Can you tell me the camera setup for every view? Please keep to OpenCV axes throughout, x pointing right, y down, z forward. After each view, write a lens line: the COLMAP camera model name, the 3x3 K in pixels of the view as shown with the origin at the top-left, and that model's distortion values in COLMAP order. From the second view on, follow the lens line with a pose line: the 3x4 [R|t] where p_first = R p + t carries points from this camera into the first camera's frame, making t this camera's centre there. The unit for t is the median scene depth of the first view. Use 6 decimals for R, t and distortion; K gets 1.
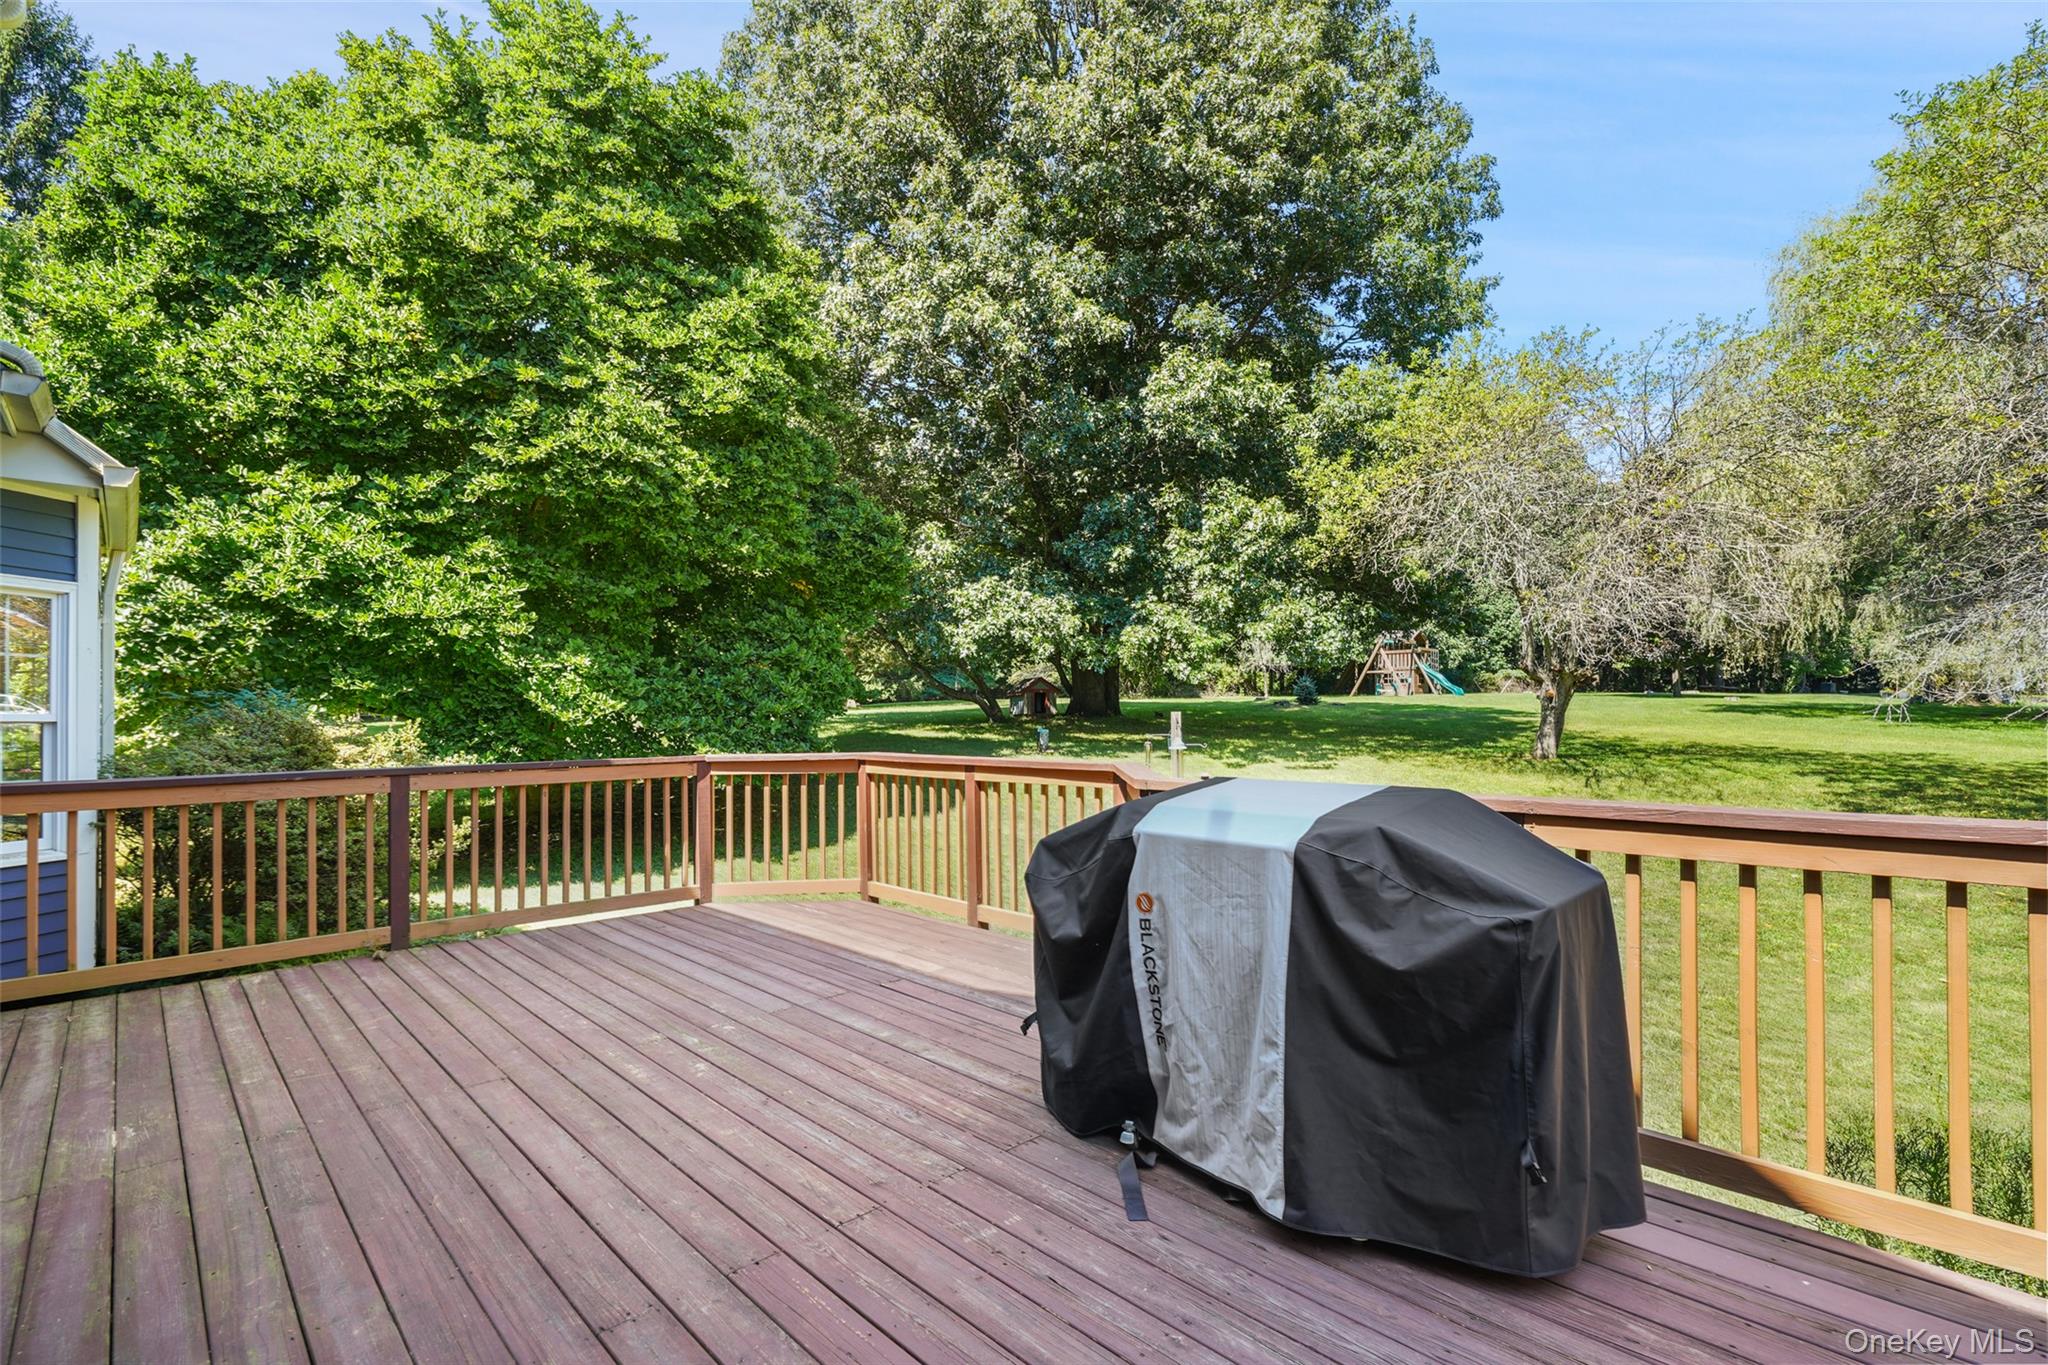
lens RADIAL K [[943.0, 0, 1017.9], [0, 943.0, 704.8], [0, 0, 1]] dist [-0.009986, 0.004622]
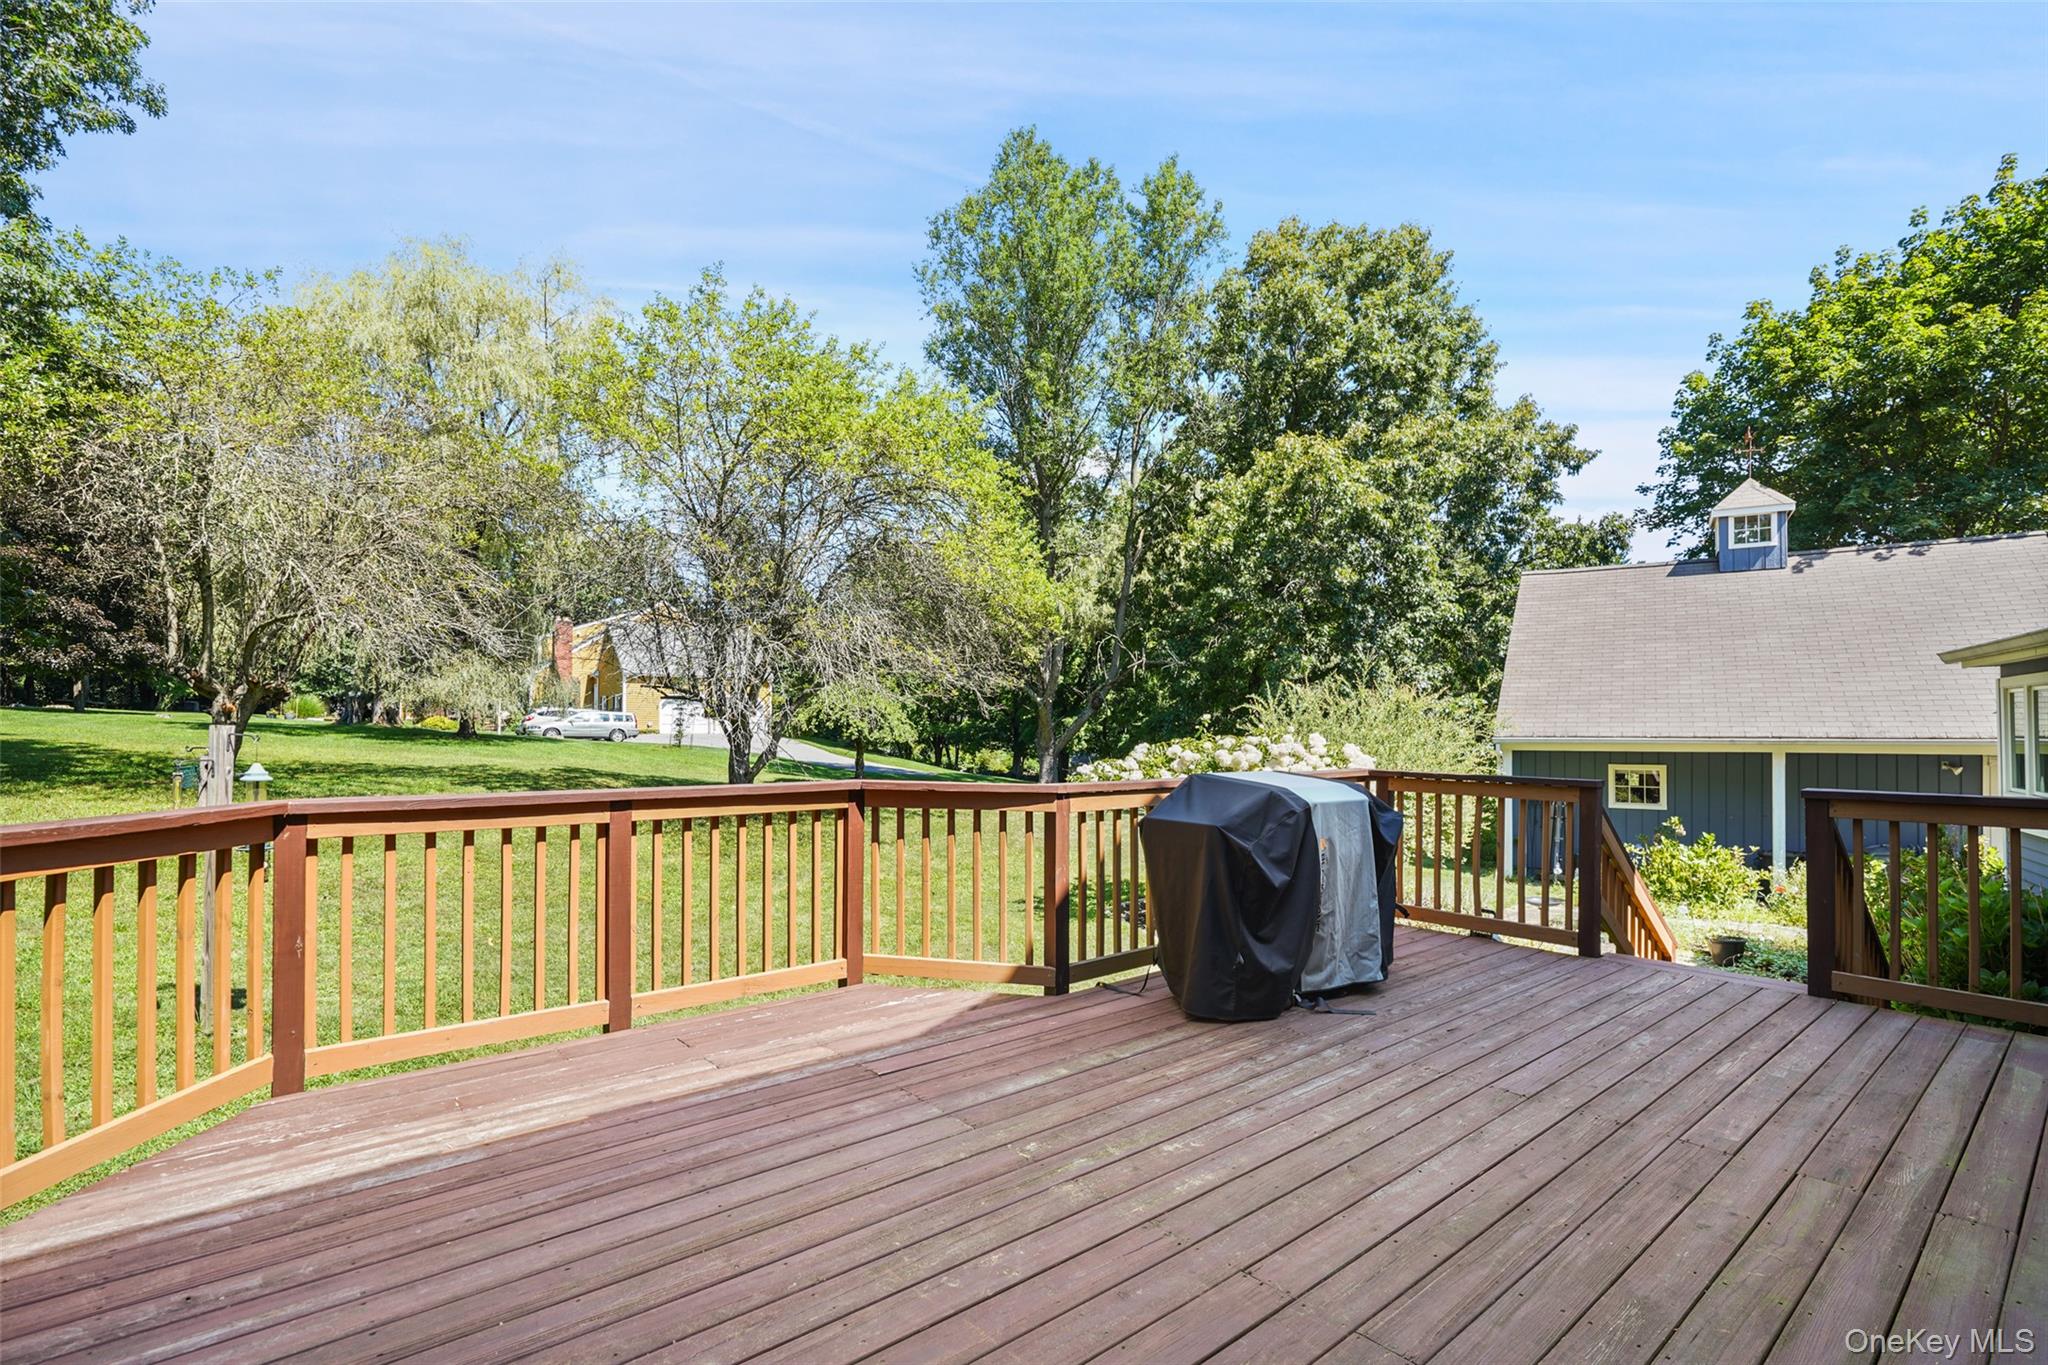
lens RADIAL K [[943.0, 0, 1019.2], [0, 943.0, 735.4], [0, 0, 1]] dist [-0.009986, 0.004622]
pose [[0.059393, 0.005280, 0.998221, -1.210554], [-0.016172, 0.999860, -0.004327, 0.027900], [-0.998104, -0.015886, 0.059470, 1.123338]]
